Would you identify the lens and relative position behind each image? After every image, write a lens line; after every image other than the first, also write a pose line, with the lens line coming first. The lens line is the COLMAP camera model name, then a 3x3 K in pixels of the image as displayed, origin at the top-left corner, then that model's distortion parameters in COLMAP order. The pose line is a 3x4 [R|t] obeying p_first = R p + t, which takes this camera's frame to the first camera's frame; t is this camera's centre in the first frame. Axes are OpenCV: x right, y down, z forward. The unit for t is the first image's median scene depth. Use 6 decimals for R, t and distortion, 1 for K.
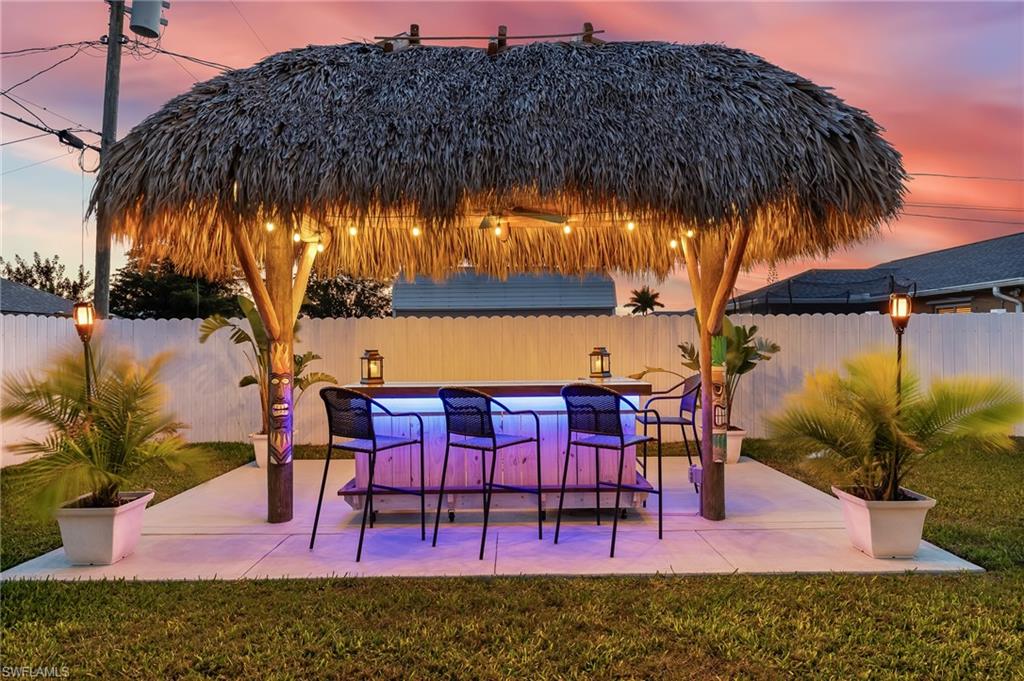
lens RADIAL K [[621.9, 0, 512.0], [0, 621.9, 340.5], [0, 0, 1]] dist [-0.012056, -0.000391]
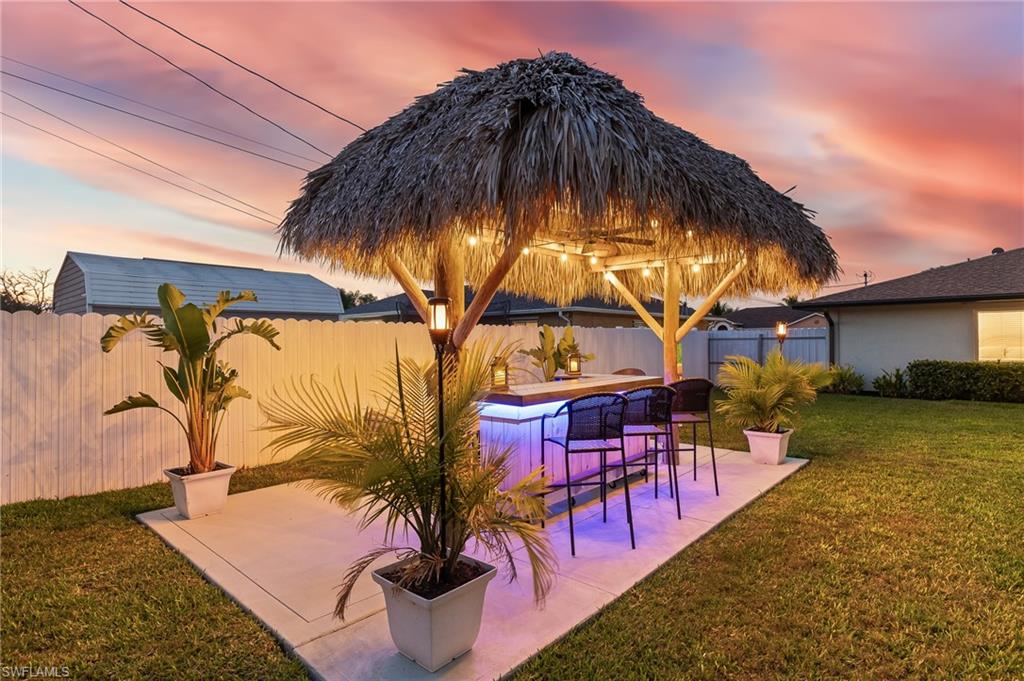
lens RADIAL K [[528.4, 0, 512.0], [0, 528.4, 340.5], [0, 0, 1]] dist [-0.006026, -0.001463]
pose [[0.674675, 0.004762, 0.738100, -0.899242], [-0.002338, 0.999988, -0.004315, -0.009431], [-0.738111, 0.001186, 0.674678, 0.425464]]
